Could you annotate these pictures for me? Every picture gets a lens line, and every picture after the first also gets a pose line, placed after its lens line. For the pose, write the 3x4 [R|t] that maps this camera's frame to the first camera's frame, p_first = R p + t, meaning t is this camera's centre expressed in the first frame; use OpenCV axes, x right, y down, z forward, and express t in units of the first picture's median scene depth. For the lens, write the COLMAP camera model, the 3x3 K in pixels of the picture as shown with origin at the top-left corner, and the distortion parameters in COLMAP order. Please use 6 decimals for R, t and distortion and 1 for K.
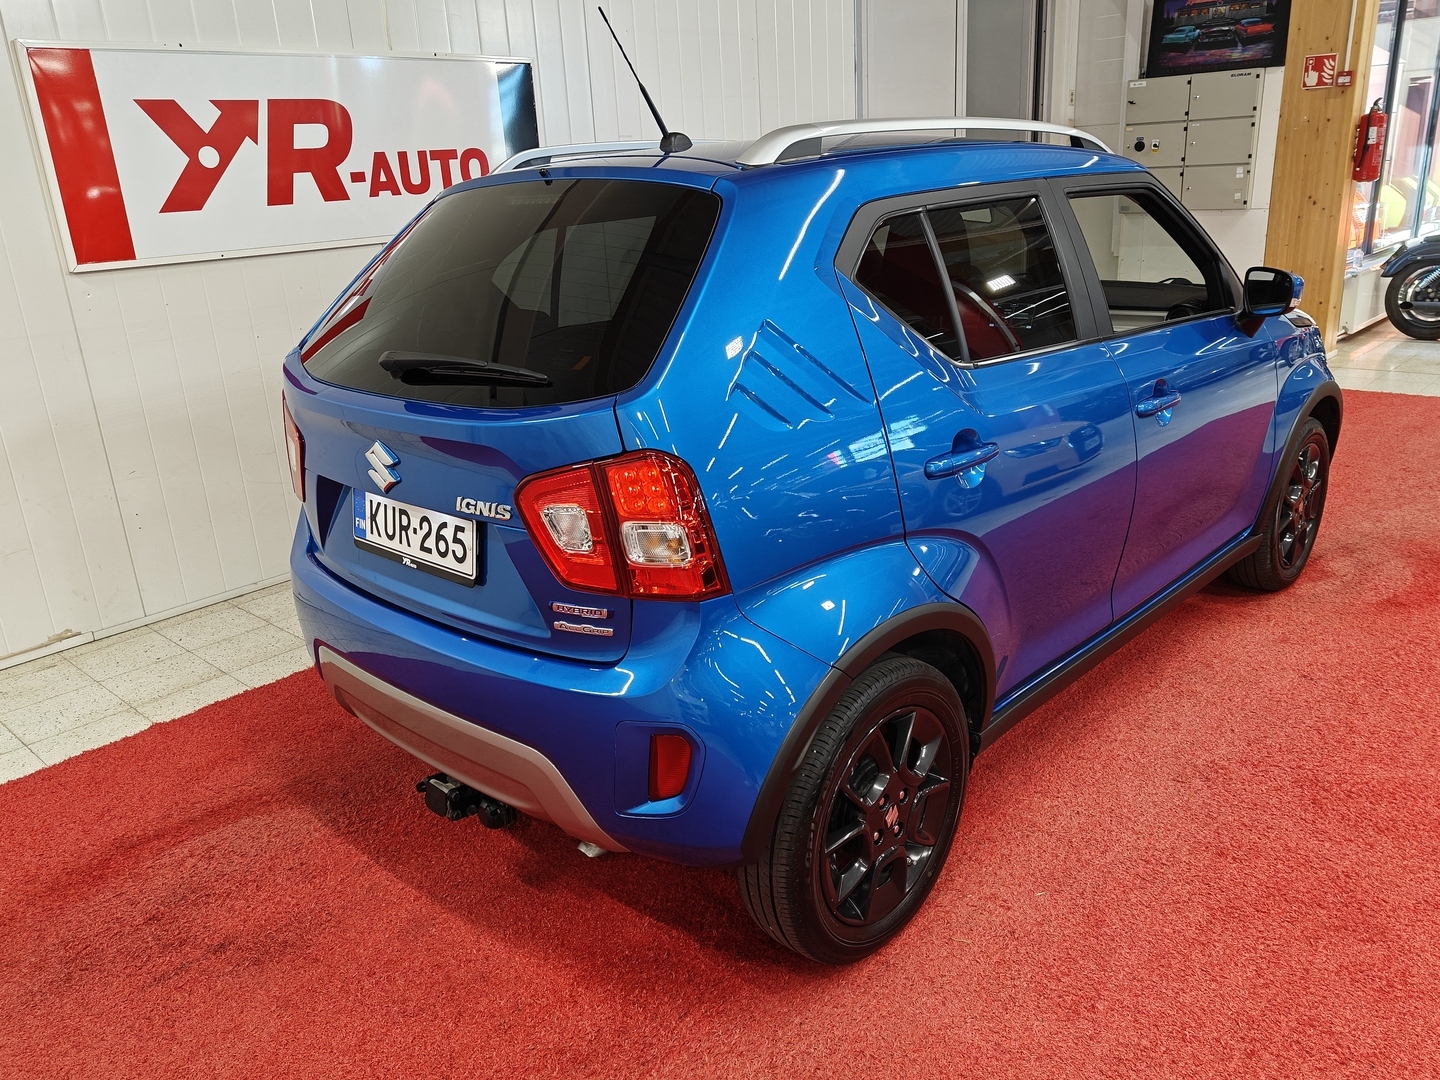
lens RADIAL K [[1133.3, 0, 724.7], [0, 1133.3, 540.9], [0, 0, 1]] dist [0.027939, -0.005816]
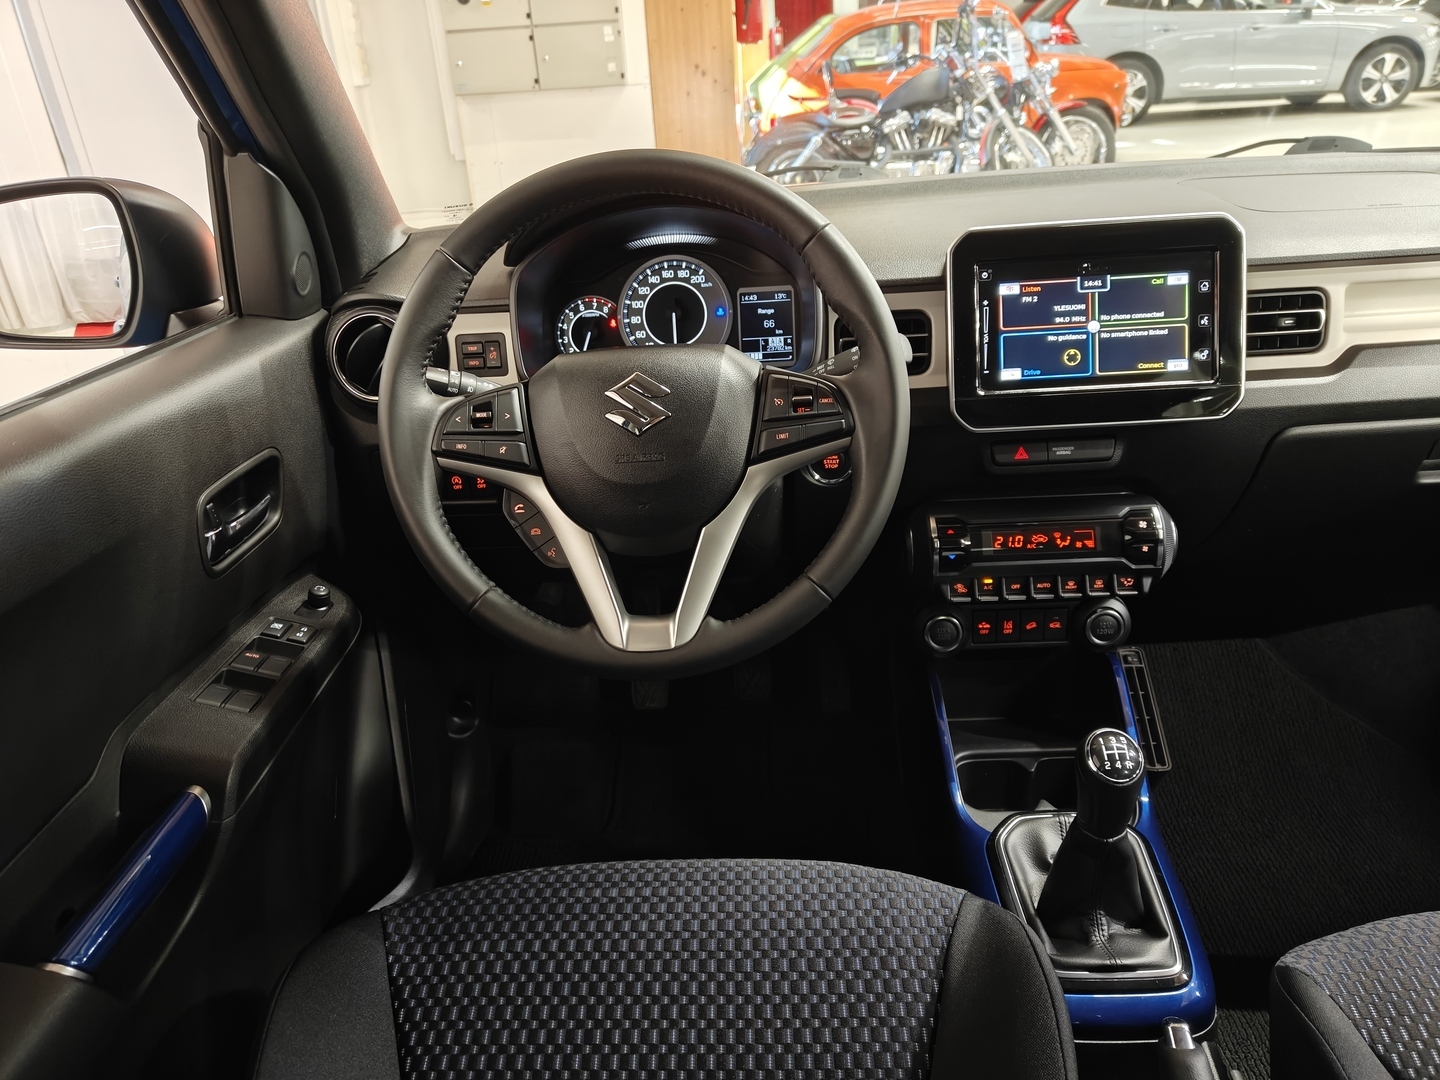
lens RADIAL K [[1008.9, 0, 719.8], [0, 1008.9, 544.3], [0, 0, 1]] dist [0.015047, -0.028795]
pose [[0.749421, -0.293154, 0.593656, 0.067053], [0.233716, 0.956046, 0.177067, -0.342326], [-0.619471, 0.006049, 0.784996, 1.438245]]
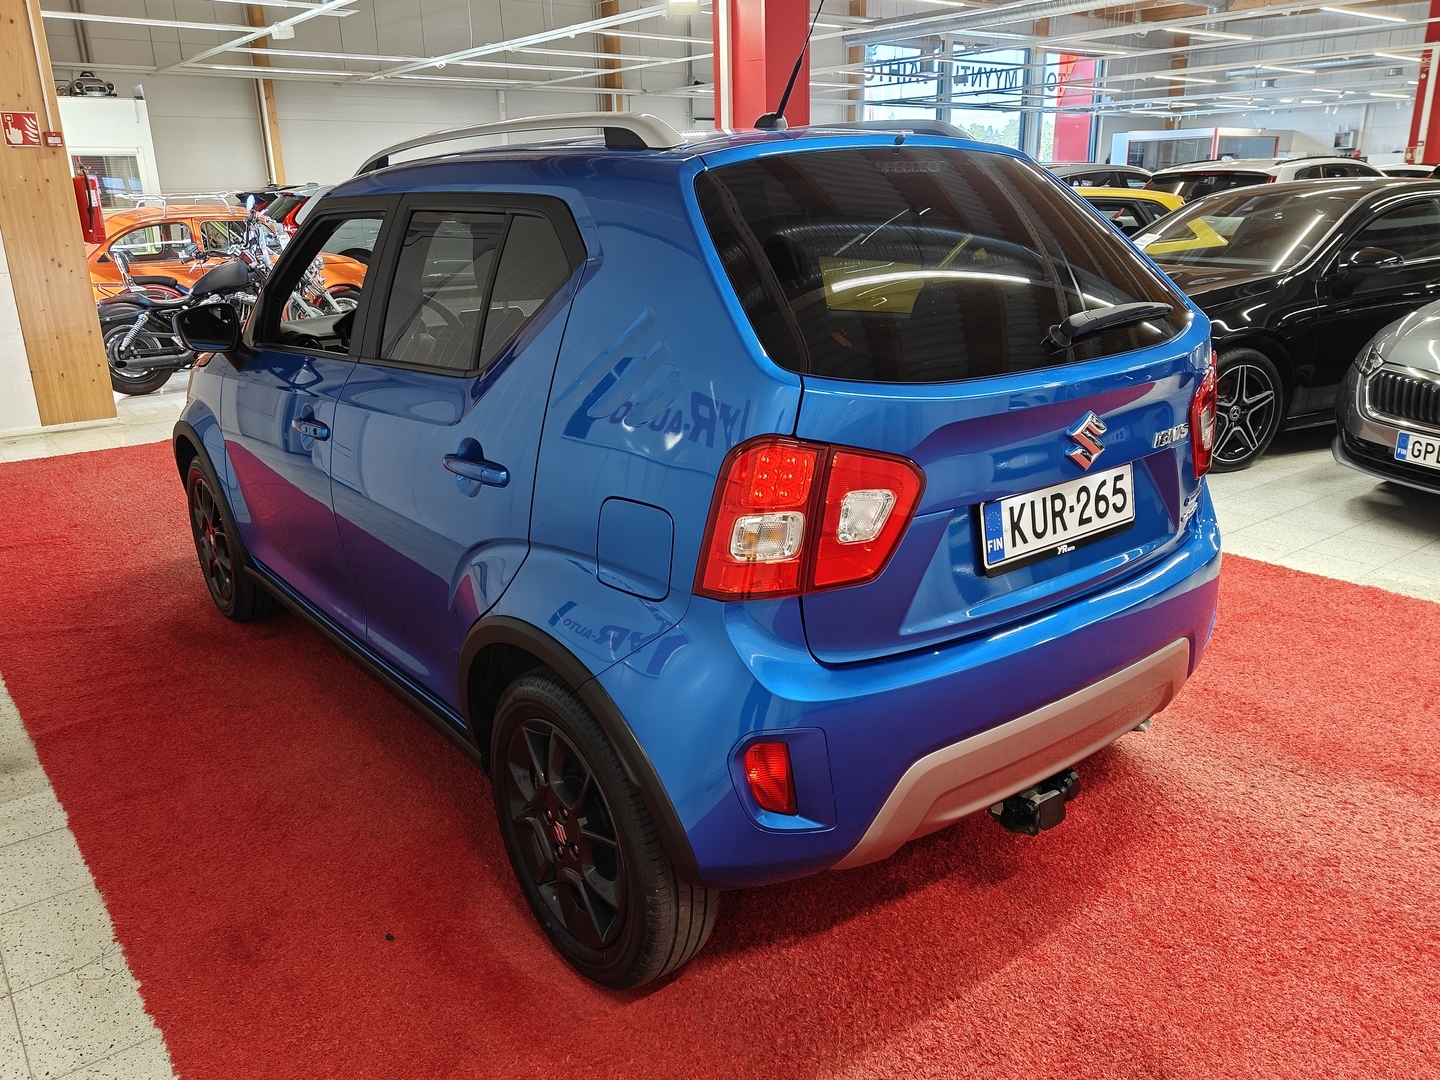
lens RADIAL K [[1133.3, 0, 724.7], [0, 1133.3, 540.9], [0, 0, 1]] dist [0.027939, -0.005816]
pose [[0.152839, -0.248969, 0.956376, -1.191447], [0.329293, 0.925272, 0.188247, -0.248626], [-0.931776, 0.286156, 0.223401, 1.049588]]
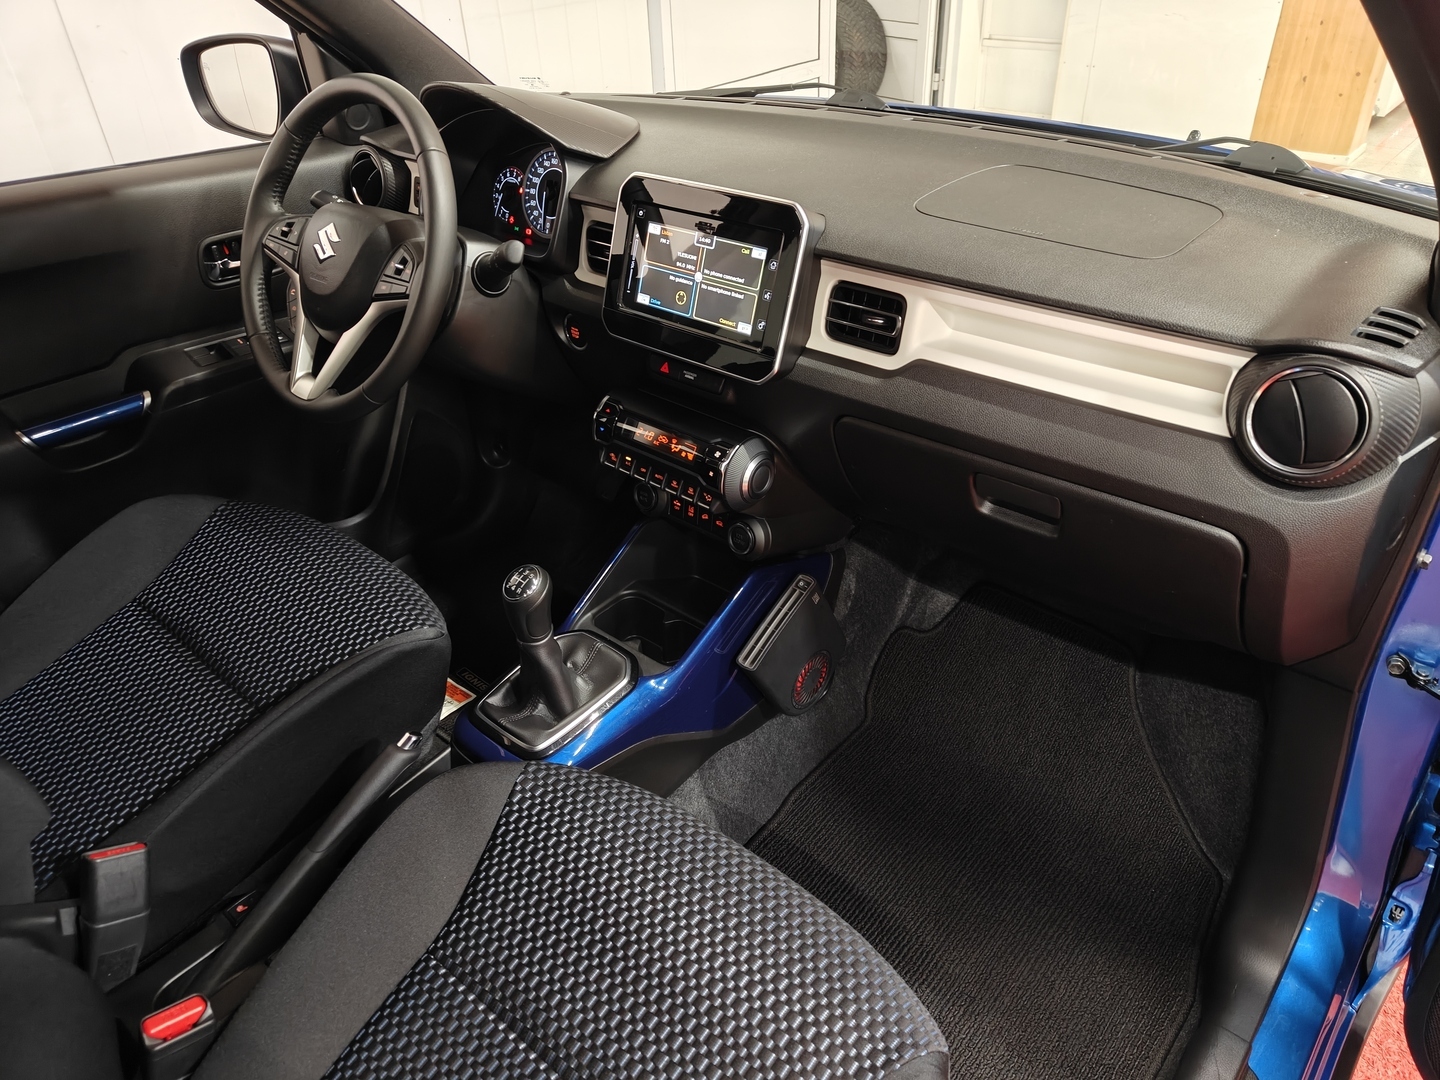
lens RADIAL K [[1008.9, 0, 719.8], [0, 1008.9, 544.3], [0, 0, 1]] dist [0.015047, -0.028795]
pose [[0.998821, -0.007752, 0.047932, 0.398426], [-0.005157, 0.964654, 0.263468, -0.324618], [-0.048280, -0.263405, 0.963476, 1.189215]]
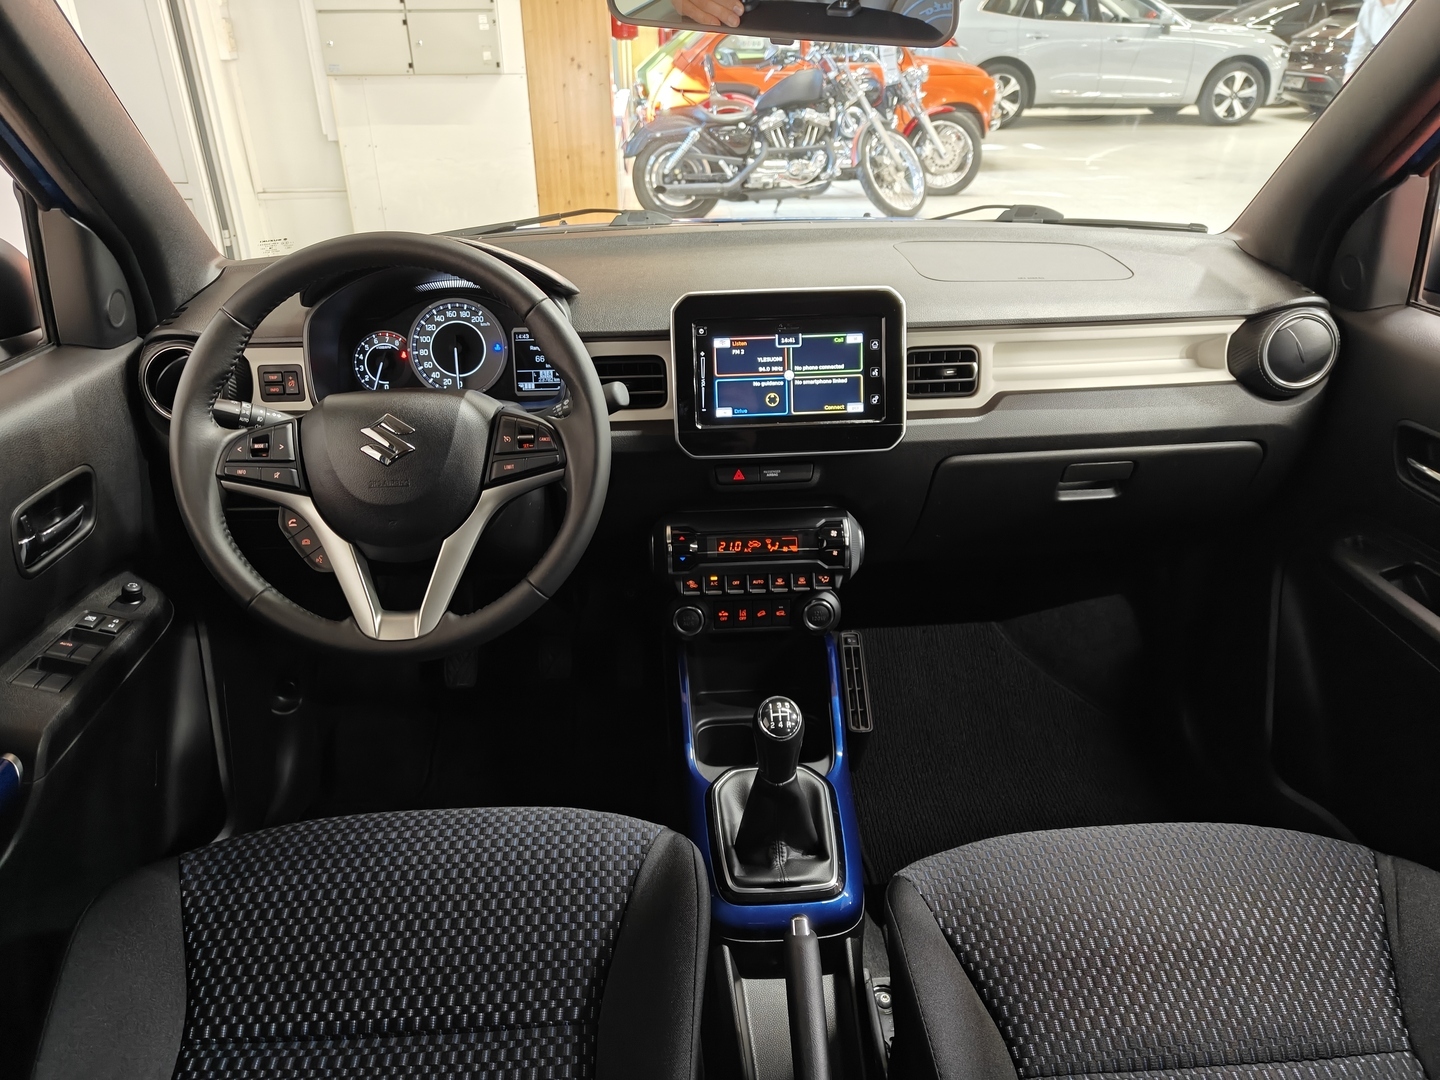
lens RADIAL K [[1008.0, 0, 729.3], [0, 1008.0, 545.5], [0, 0, 1]] dist [0.001854, -0.004663]
pose [[0.683908, -0.303090, 0.663631, 0.067221], [0.207212, 0.952858, 0.221642, -0.354166], [-0.699523, -0.014070, 0.714471, 1.335124]]
